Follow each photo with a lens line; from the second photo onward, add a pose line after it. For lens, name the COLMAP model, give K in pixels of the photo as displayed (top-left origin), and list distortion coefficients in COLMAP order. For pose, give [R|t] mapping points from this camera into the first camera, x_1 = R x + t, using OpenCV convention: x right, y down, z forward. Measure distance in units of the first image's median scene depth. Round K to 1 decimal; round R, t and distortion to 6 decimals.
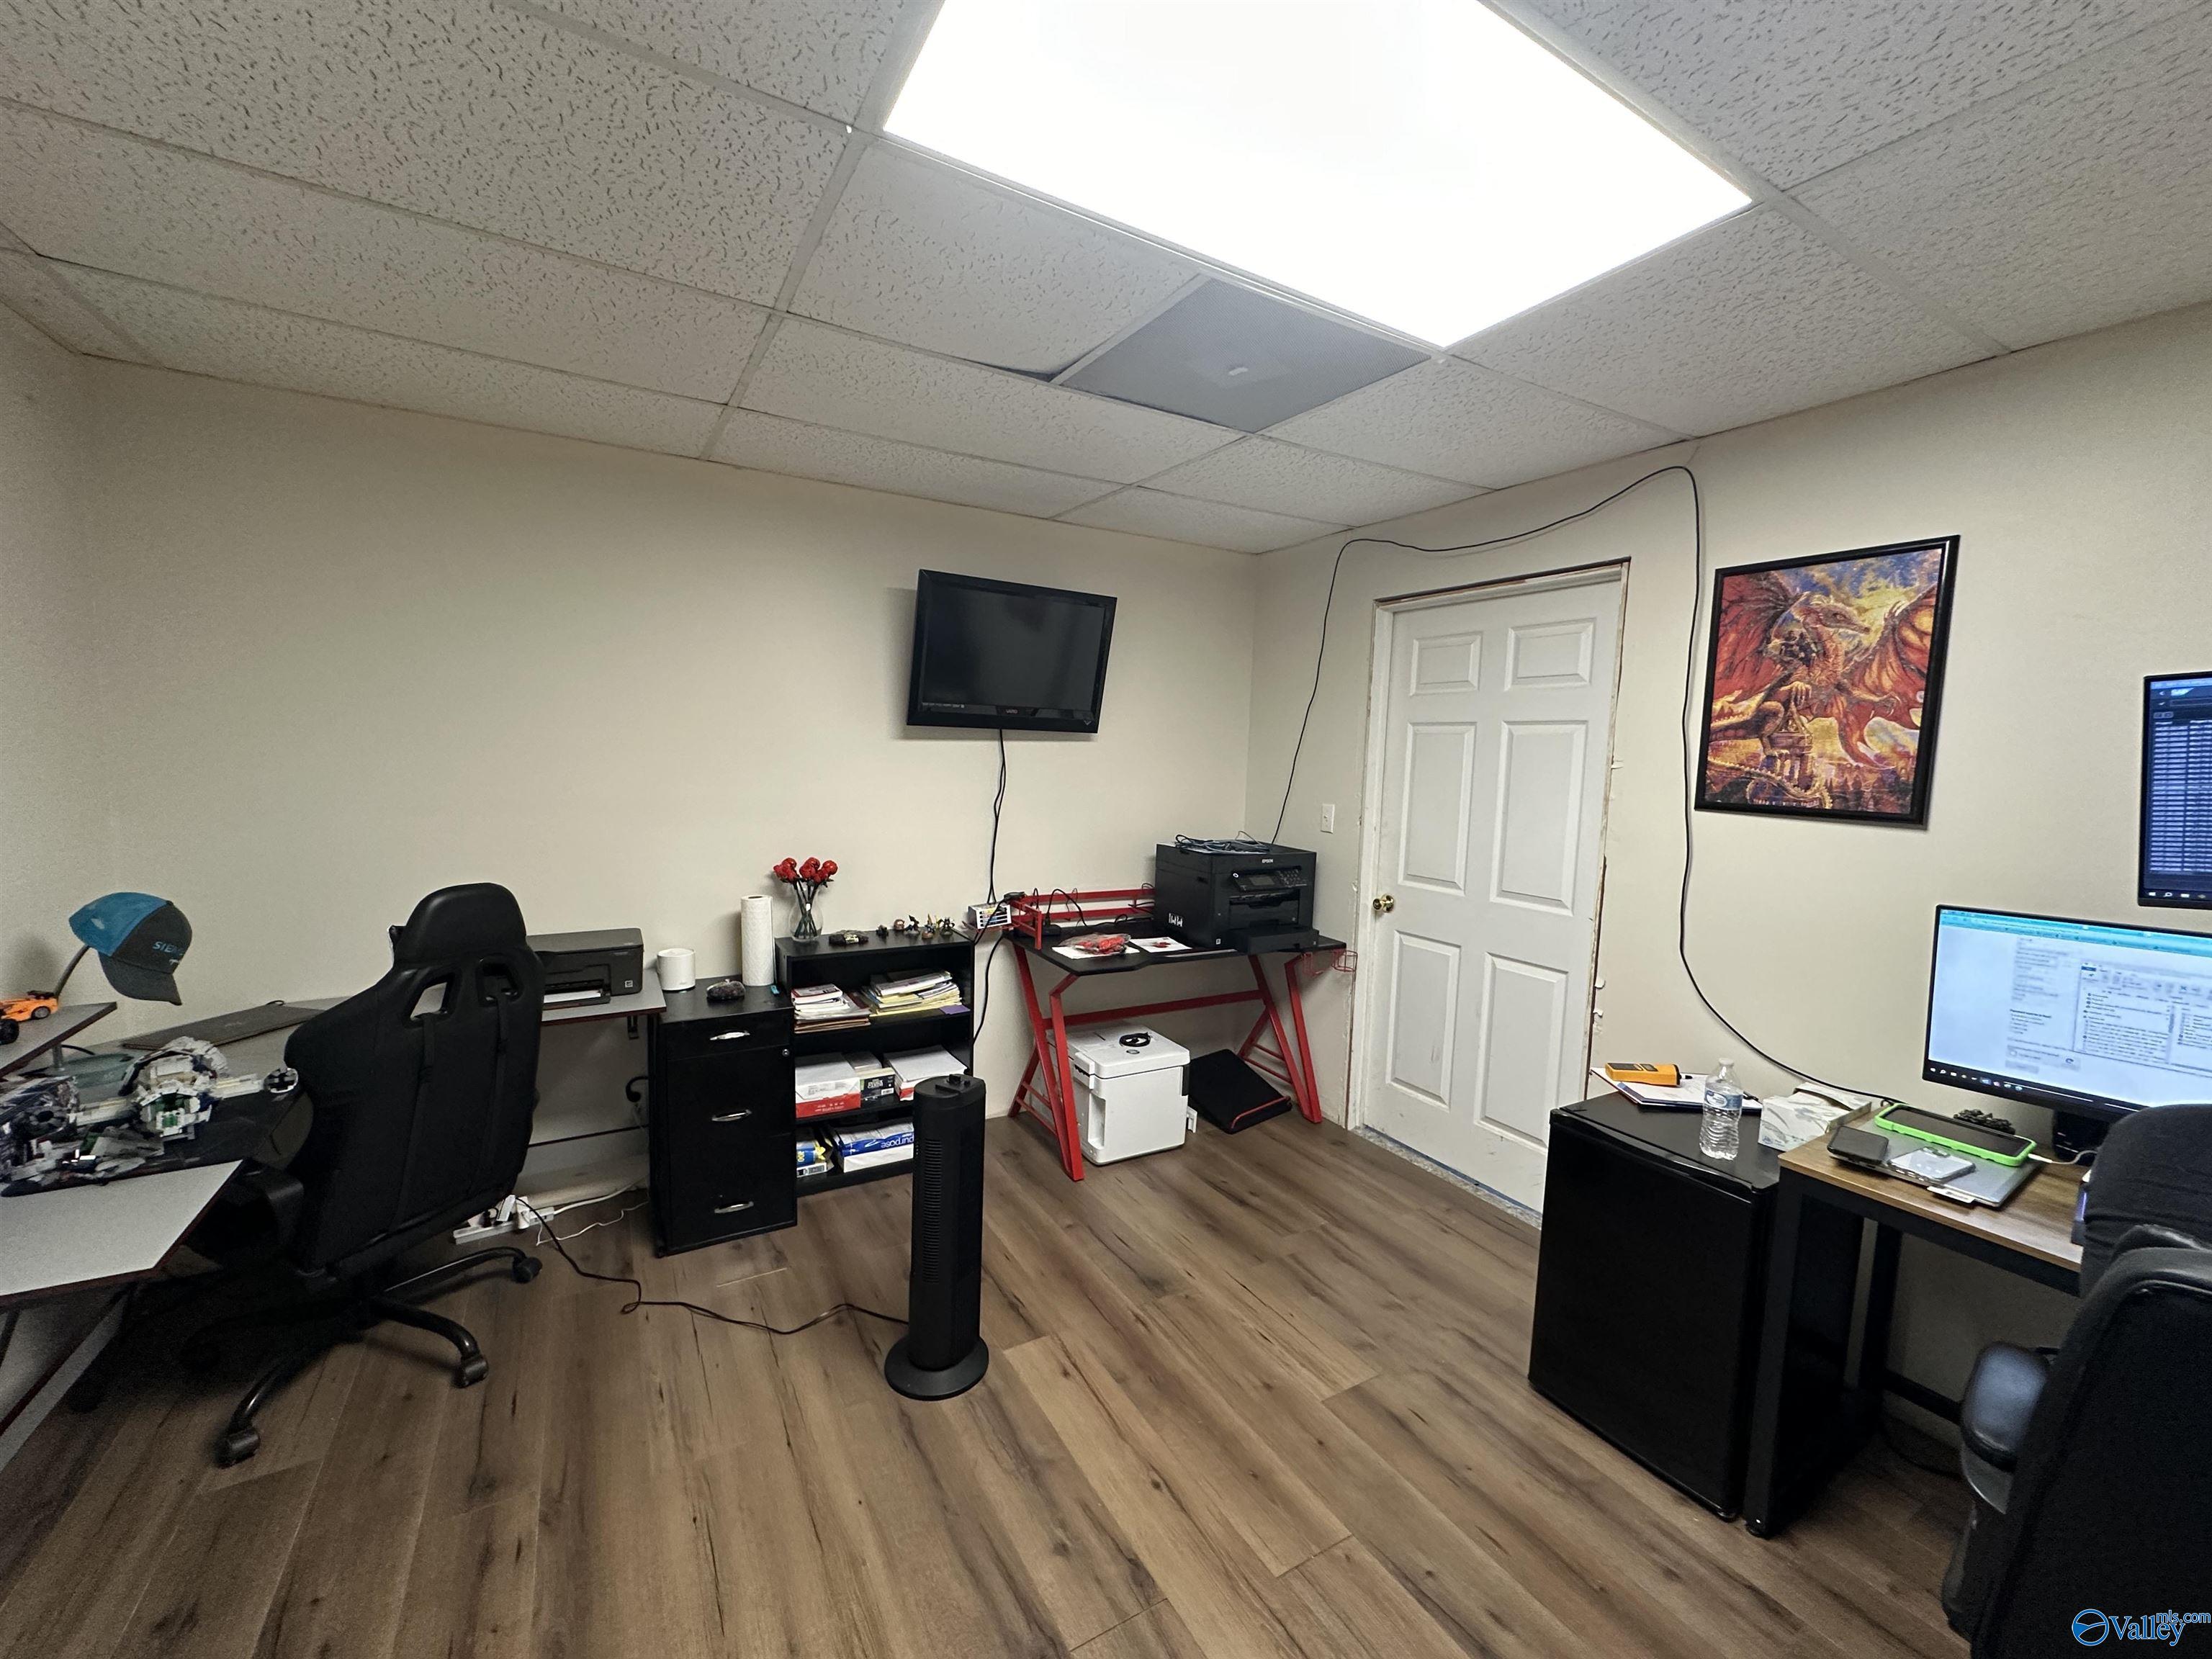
lens RADIAL K [[884.3, 0, 1104.7], [0, 884.3, 829.5], [0, 0, 1]] dist [-0.003783, 0.001037]
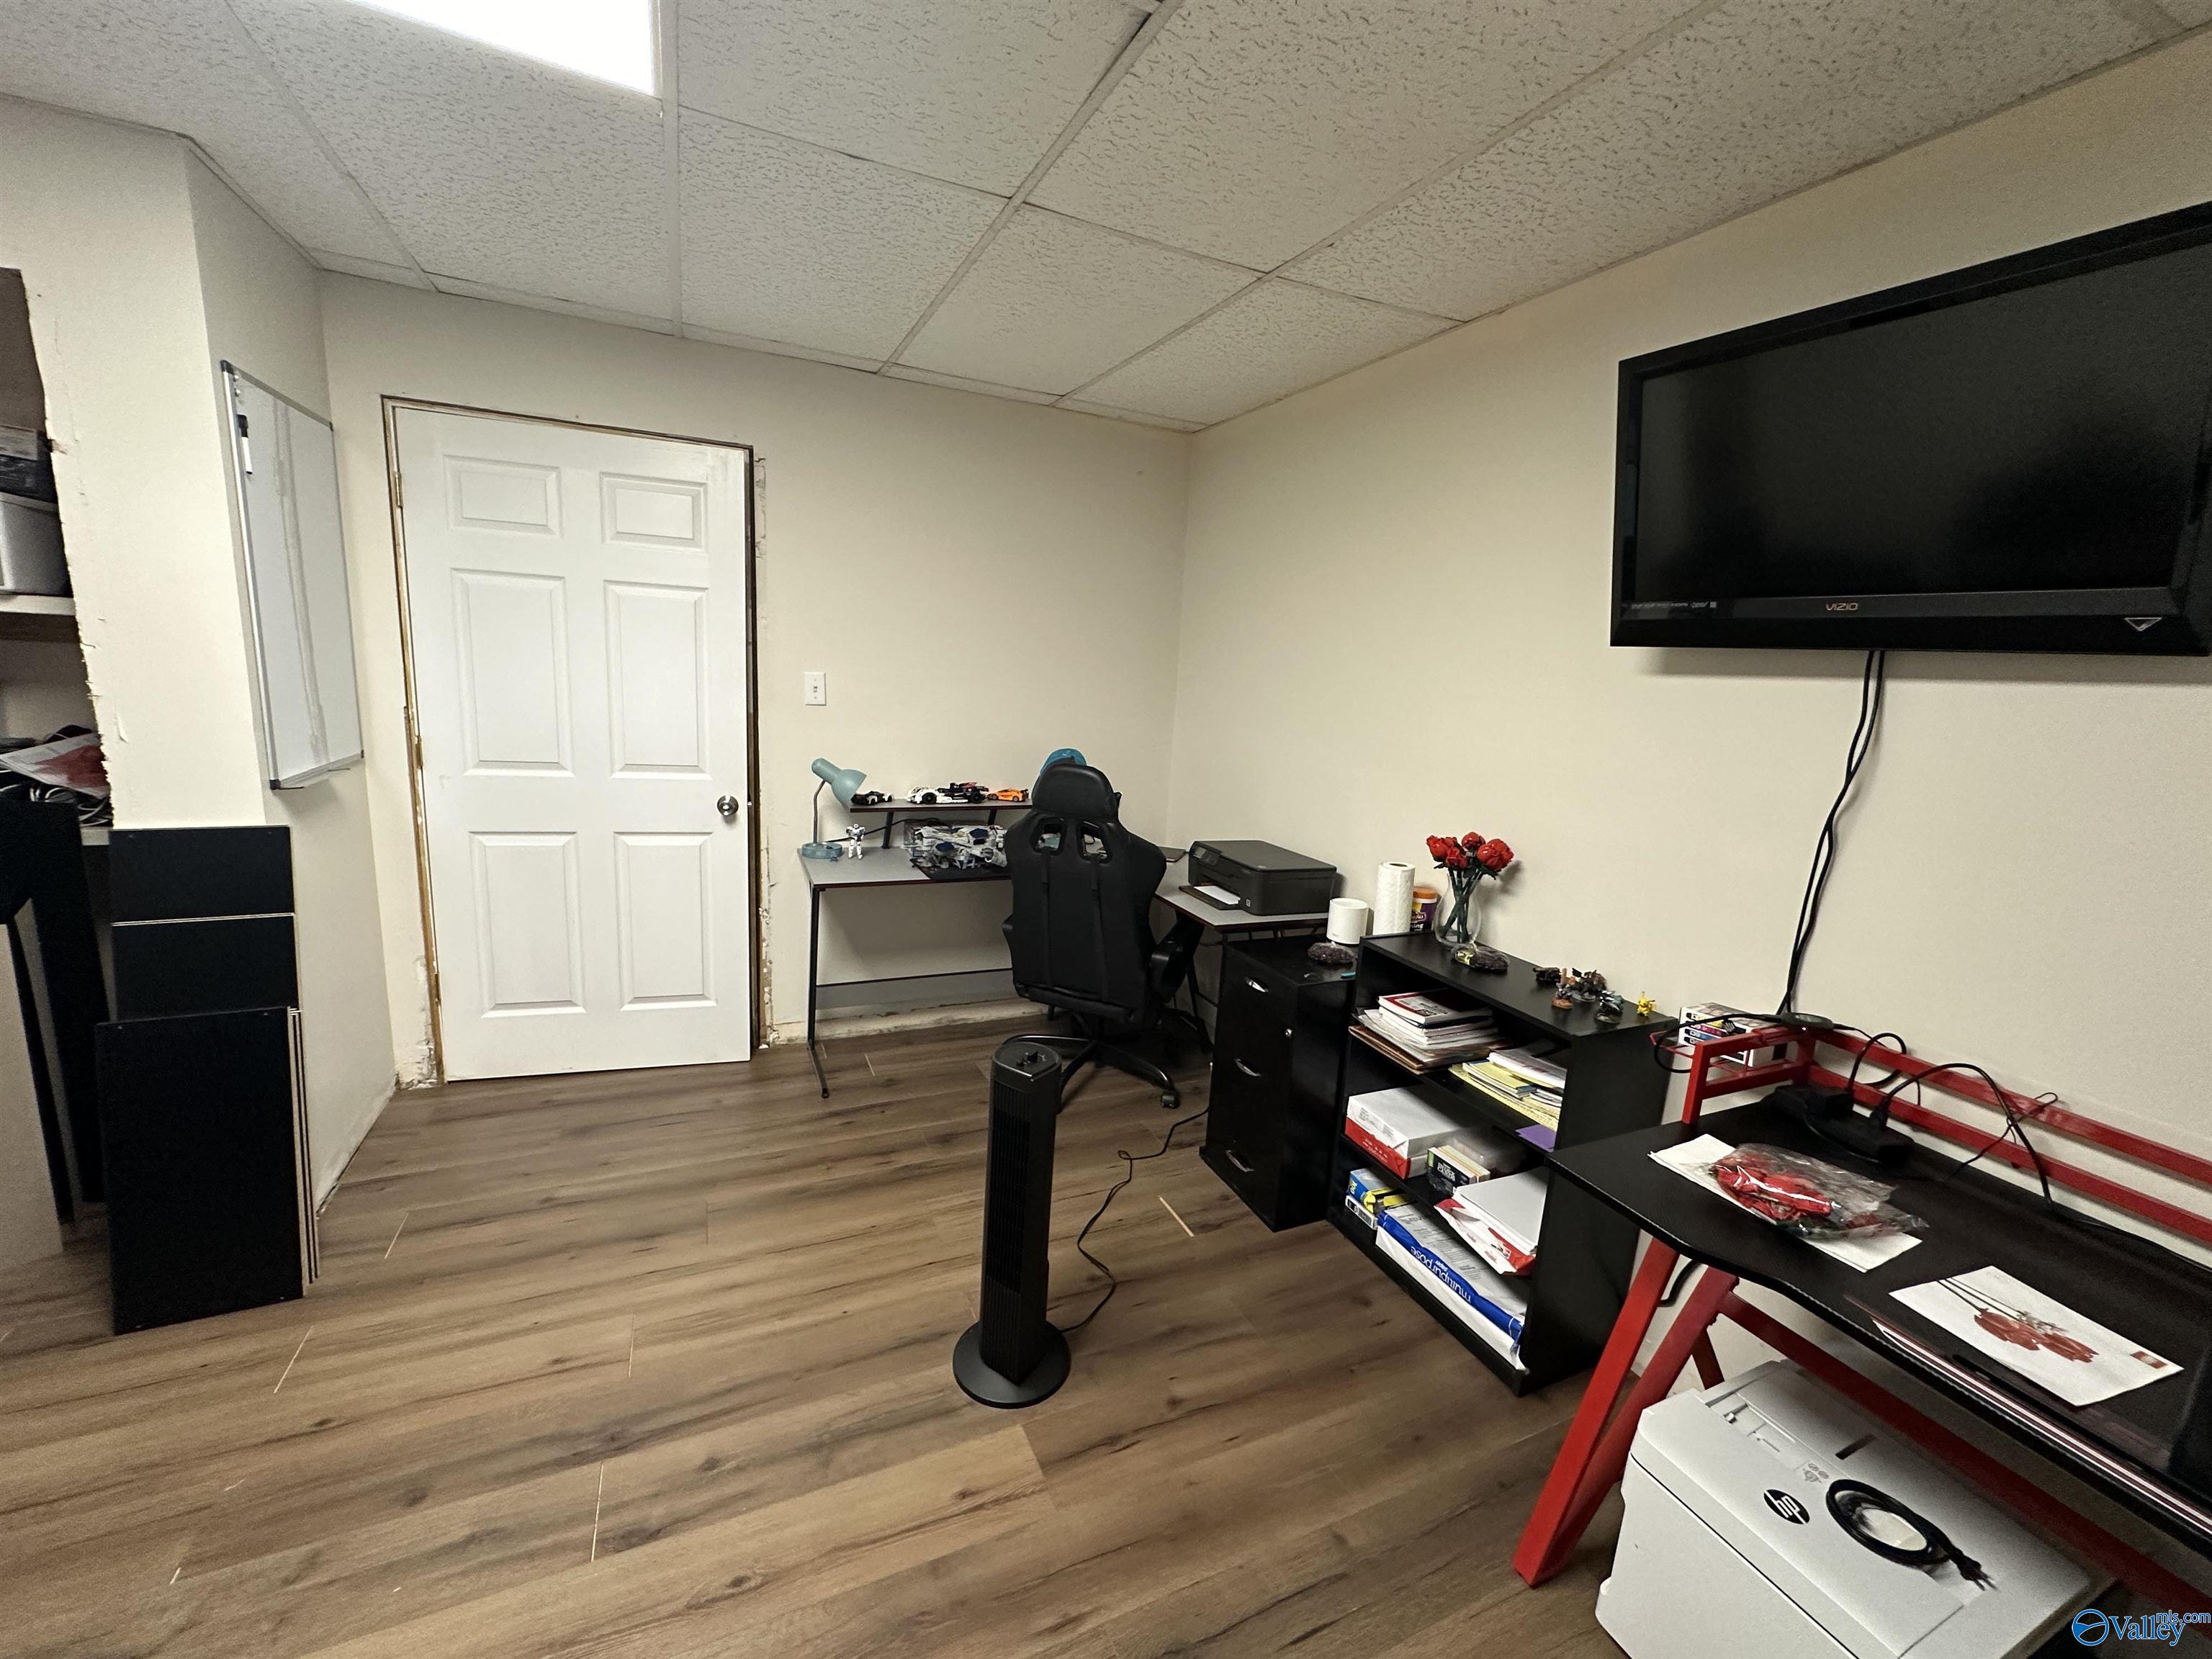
lens RADIAL K [[884.3, 0, 1104.7], [0, 884.3, 829.5], [0, 0, 1]] dist [-0.003783, 0.001037]
pose [[-0.096275, 0.153065, -0.983515, 0.572477], [-0.151549, 0.974331, 0.166471, -0.066390], [0.983750, 0.165078, -0.070607, 1.048448]]
